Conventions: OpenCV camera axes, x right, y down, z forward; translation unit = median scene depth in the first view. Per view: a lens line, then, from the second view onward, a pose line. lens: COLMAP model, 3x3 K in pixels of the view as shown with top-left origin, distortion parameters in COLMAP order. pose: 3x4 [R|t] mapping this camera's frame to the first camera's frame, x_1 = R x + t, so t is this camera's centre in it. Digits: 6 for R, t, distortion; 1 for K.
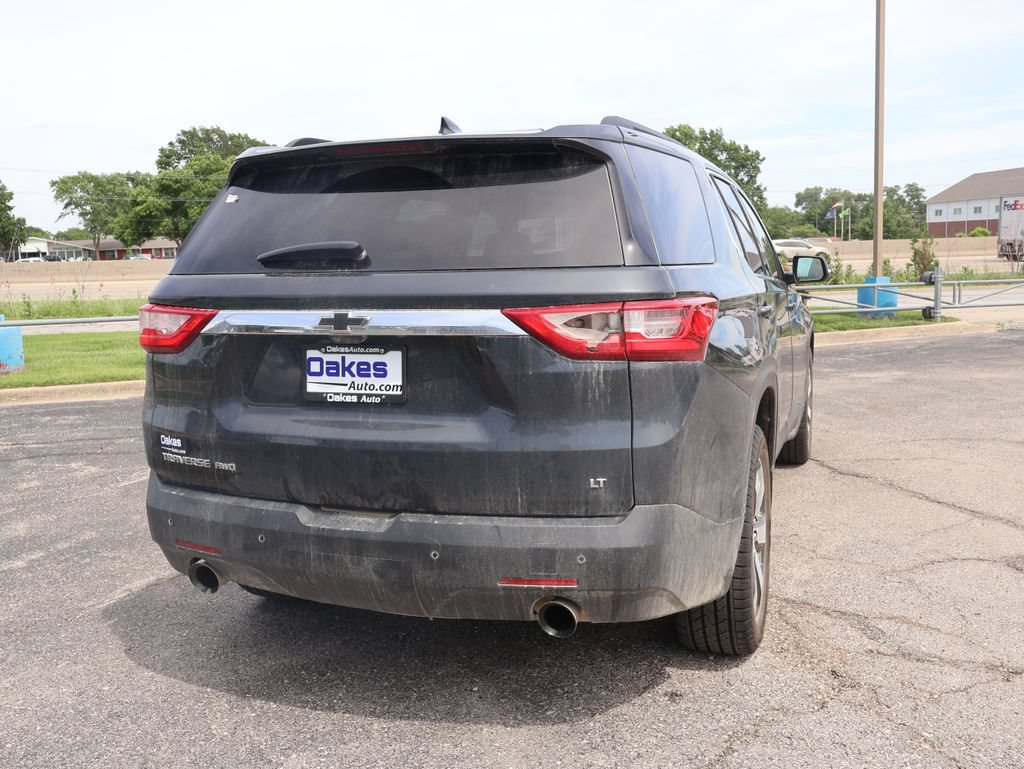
lens RADIAL K [[958.6, 0, 511.2], [0, 958.6, 385.2], [0, 0, 1]] dist [-0.009493, 0.000000]
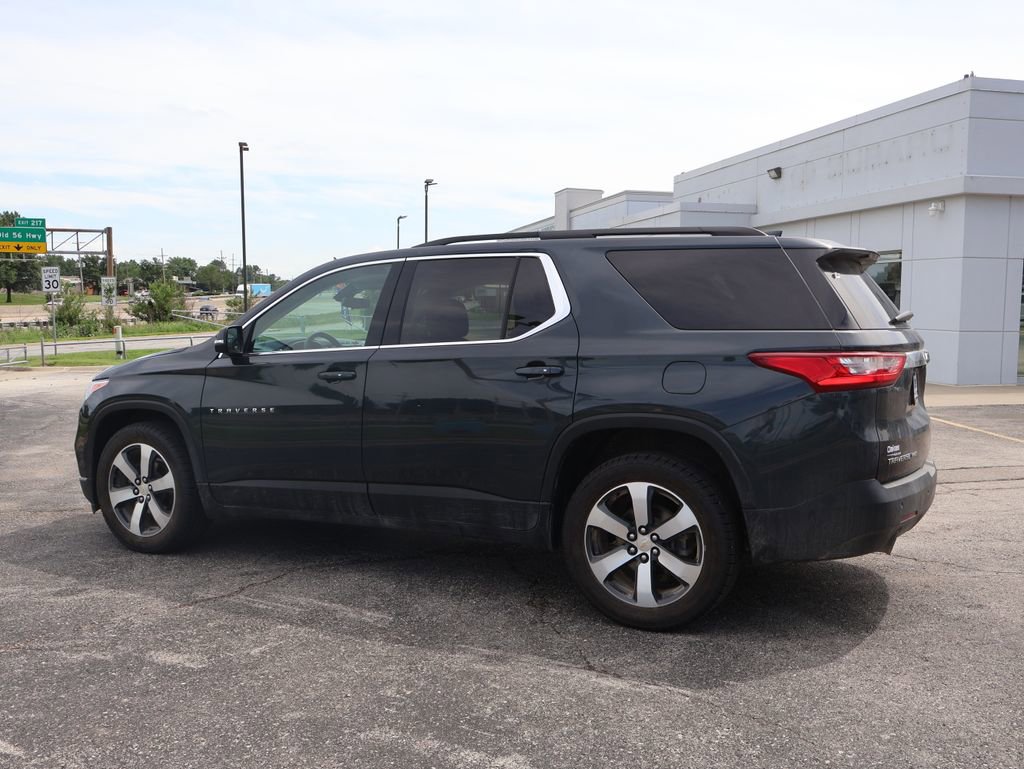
lens RADIAL K [[958.6, 0, 516.8], [0, 958.6, 390.3], [0, 0, 1]] dist [-0.009493, 0.000000]
pose [[0.126940, -0.049616, 0.990669, -1.957280], [0.128920, 0.991102, 0.033119, -0.154306], [-0.983497, 0.123513, 0.132207, 1.464841]]
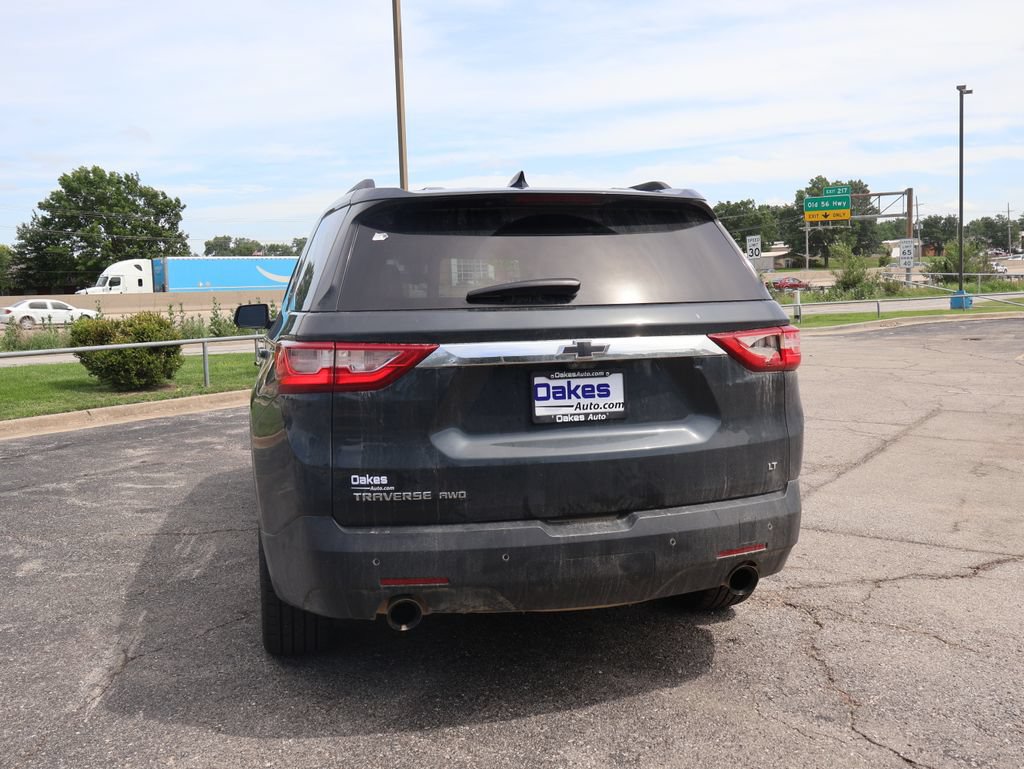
lens RADIAL K [[958.6, 0, 512.1], [0, 958.6, 382.1], [0, 0, 1]] dist [-0.009493, 0.000000]
pose [[0.826291, -0.049315, 0.561080, -0.851500], [0.078780, 0.996486, -0.028433, -0.002098], [-0.557706, 0.067696, 0.827273, 0.107993]]
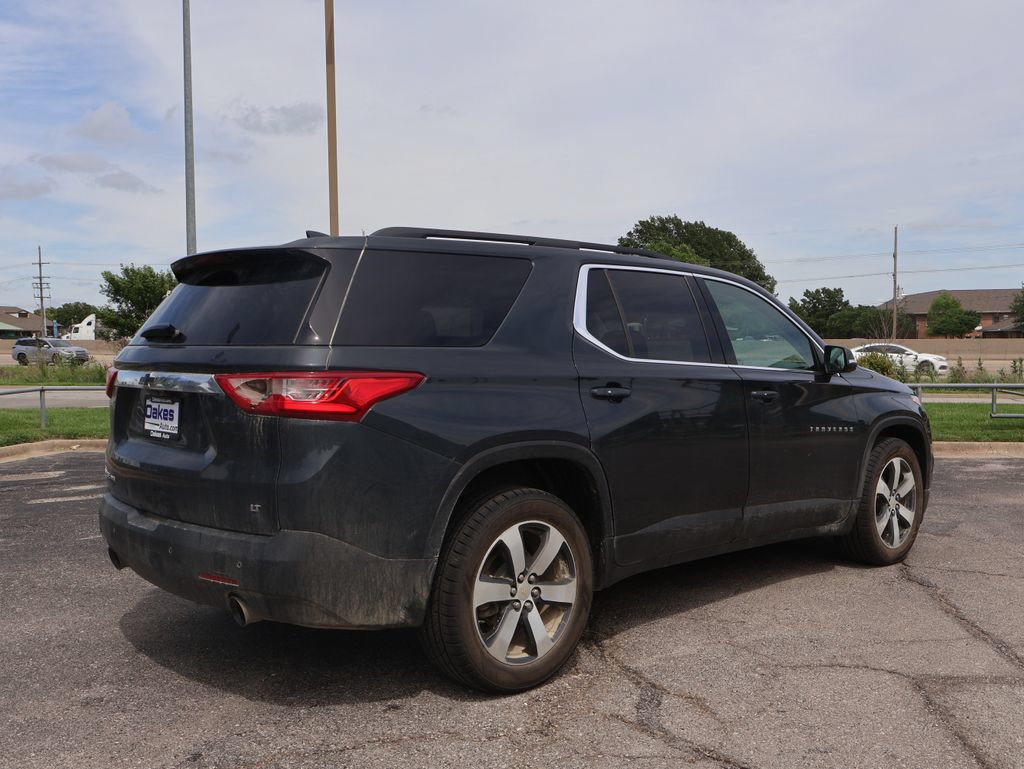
lens RADIAL K [[958.6, 0, 518.0], [0, 958.6, 390.7], [0, 0, 1]] dist [-0.009493, 0.000000]
pose [[0.894472, 0.043973, -0.444957, 0.915229], [-0.079768, 0.994881, -0.062033, -0.005301], [0.439951, 0.090980, 0.893401, -0.028464]]
